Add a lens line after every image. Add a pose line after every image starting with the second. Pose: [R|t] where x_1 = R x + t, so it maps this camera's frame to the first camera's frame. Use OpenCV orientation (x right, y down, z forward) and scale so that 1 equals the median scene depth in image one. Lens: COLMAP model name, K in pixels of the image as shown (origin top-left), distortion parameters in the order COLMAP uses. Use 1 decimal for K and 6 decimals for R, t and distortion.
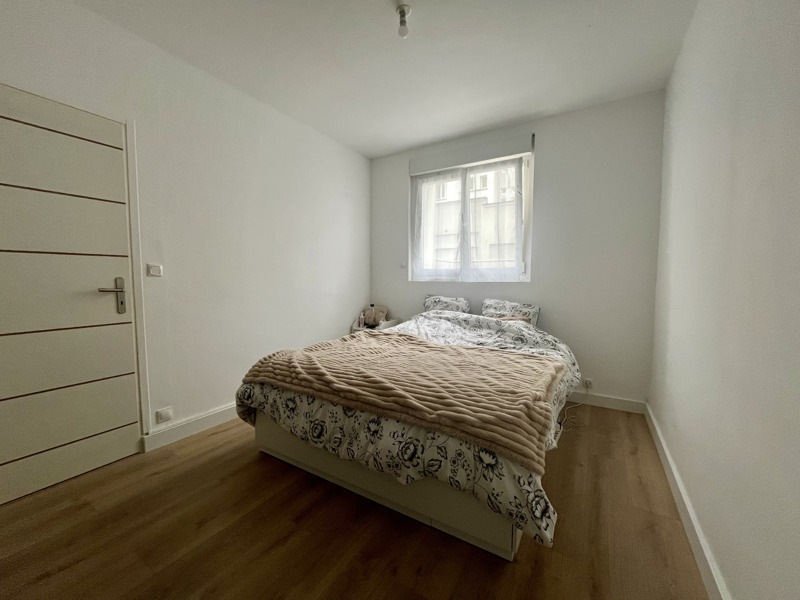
lens RADIAL K [[322.9, 0, 400.2], [0, 322.9, 299.6], [0, 0, 1]] dist [-0.002477, 0.000297]
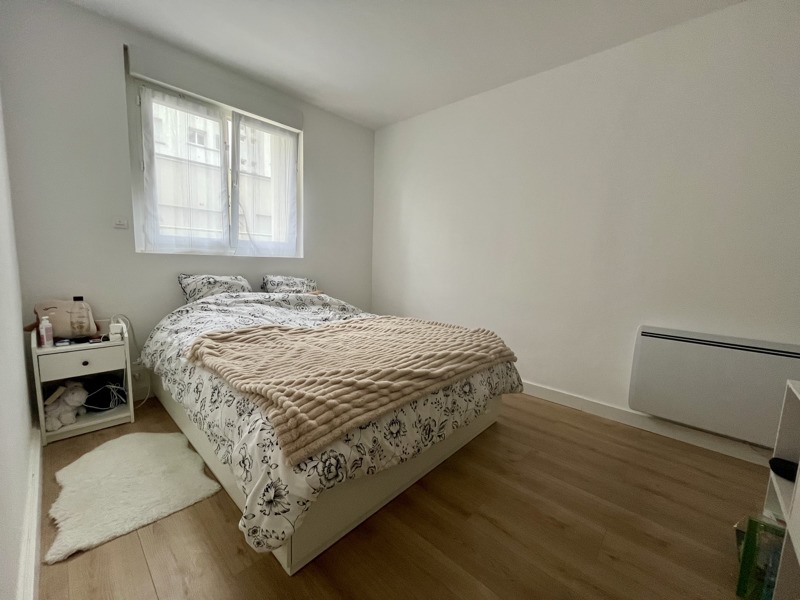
lens RADIAL K [[322.9, 0, 400.1], [0, 322.9, 297.8], [0, 0, 1]] dist [-0.002477, 0.000297]
pose [[0.197009, -0.110298, 0.974178, -0.586190], [0.027979, 0.993879, 0.106871, -0.028955], [-0.980002, 0.006202, 0.198889, 0.480694]]
